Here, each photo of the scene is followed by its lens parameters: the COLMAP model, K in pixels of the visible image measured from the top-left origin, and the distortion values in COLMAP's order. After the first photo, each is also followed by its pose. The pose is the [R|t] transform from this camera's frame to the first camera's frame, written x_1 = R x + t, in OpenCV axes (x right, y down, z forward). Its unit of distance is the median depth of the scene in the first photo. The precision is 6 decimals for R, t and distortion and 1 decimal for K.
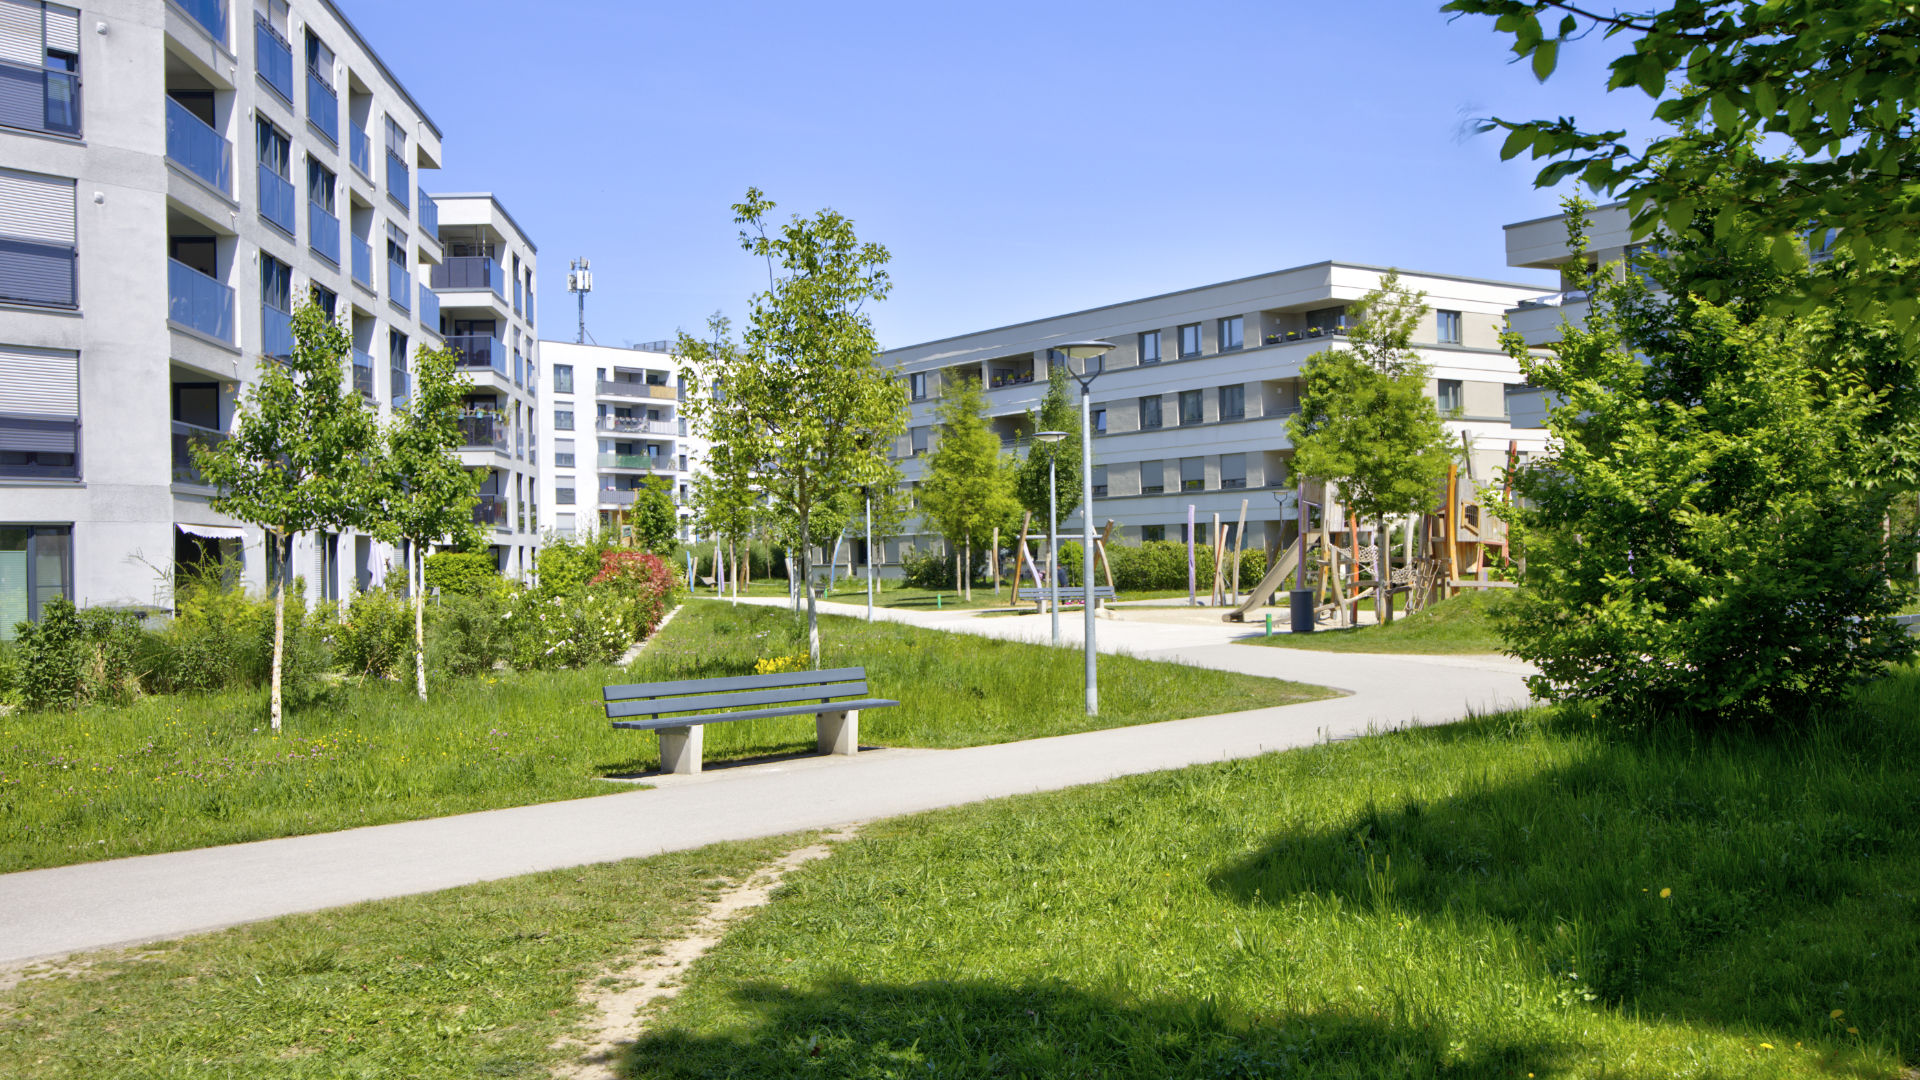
lens RADIAL K [[1876.8, 0, 960.5], [0, 1876.8, 537.0], [0, 0, 1]] dist [-0.003196, 0.000000]
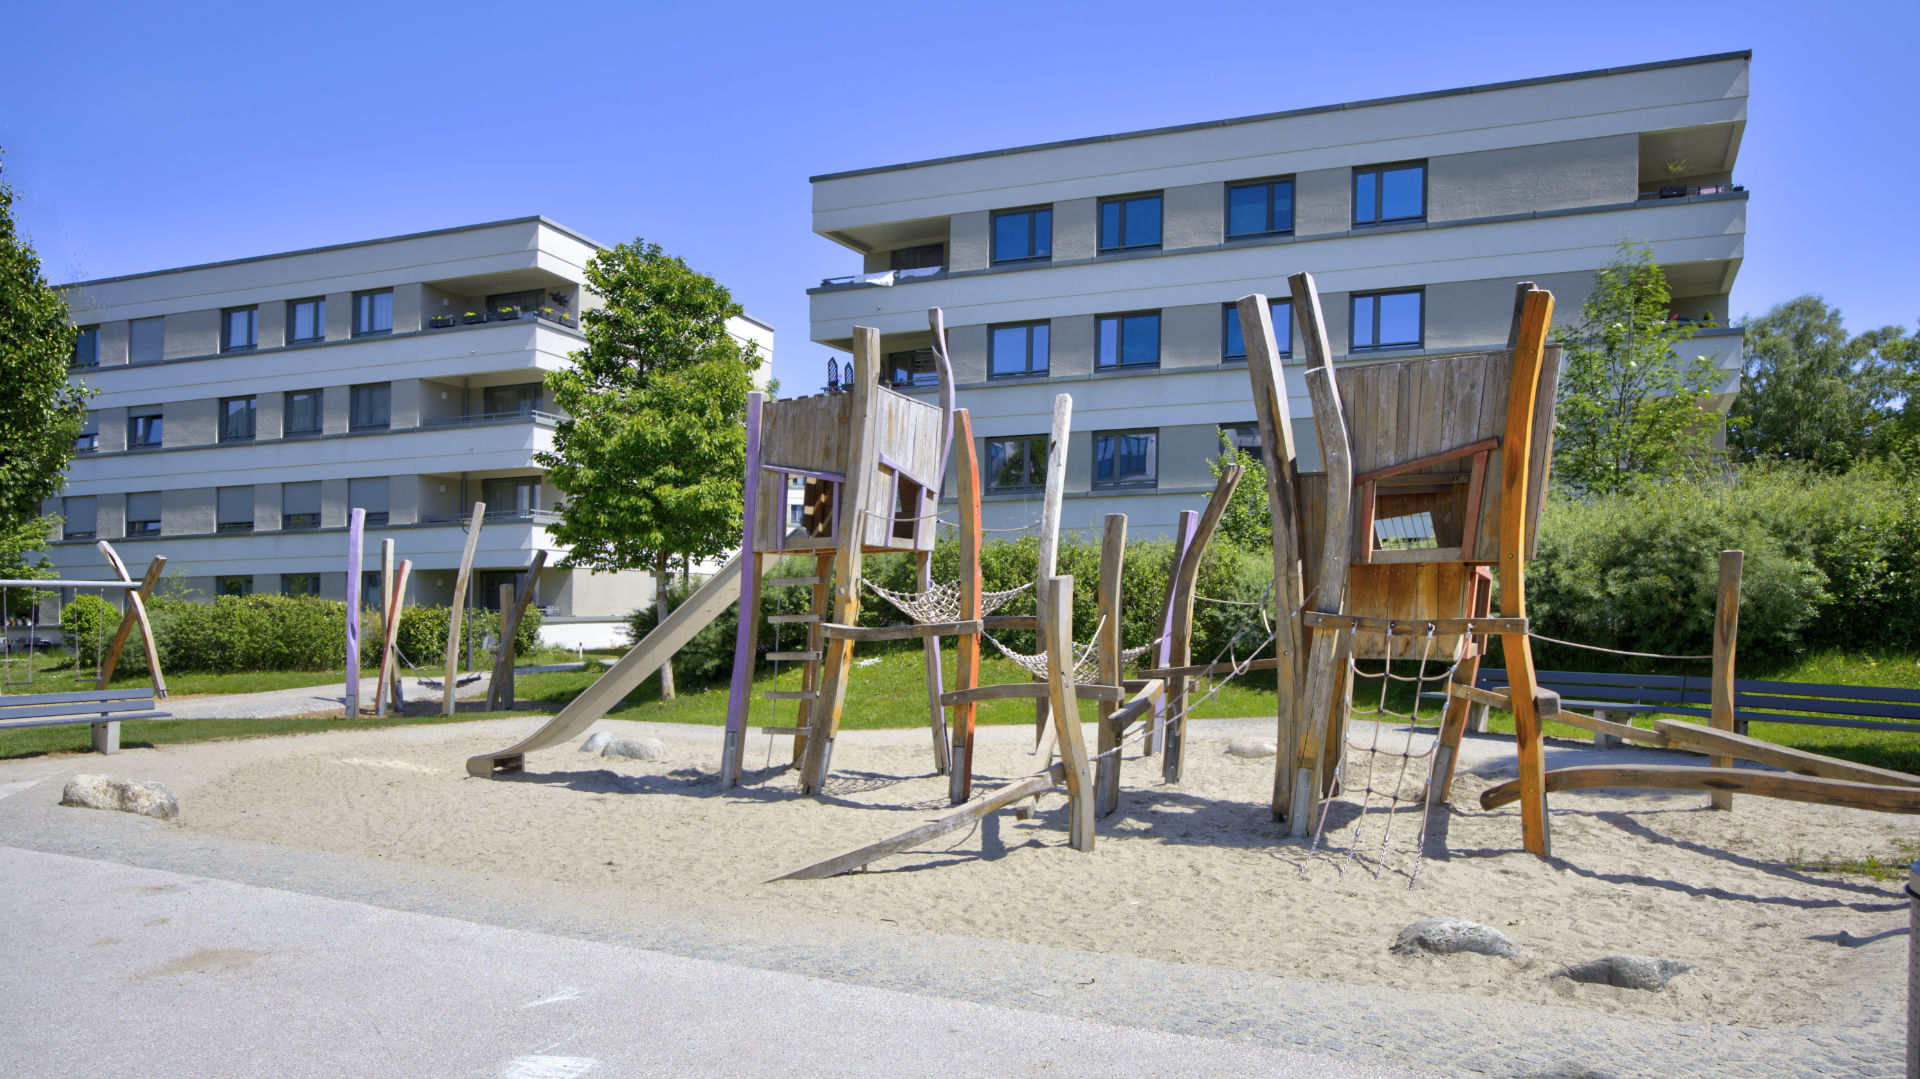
lens RADIAL K [[1184.4, 0, 963.8], [0, 1184.4, 545.4], [0, 0, 1]] dist [0.002179, 0.001267]
pose [[0.784688, 0.042255, 0.618449, 0.042821], [-0.009501, 0.998377, -0.056158, 0.005555], [-0.619818, 0.038191, 0.783816, 0.495832]]
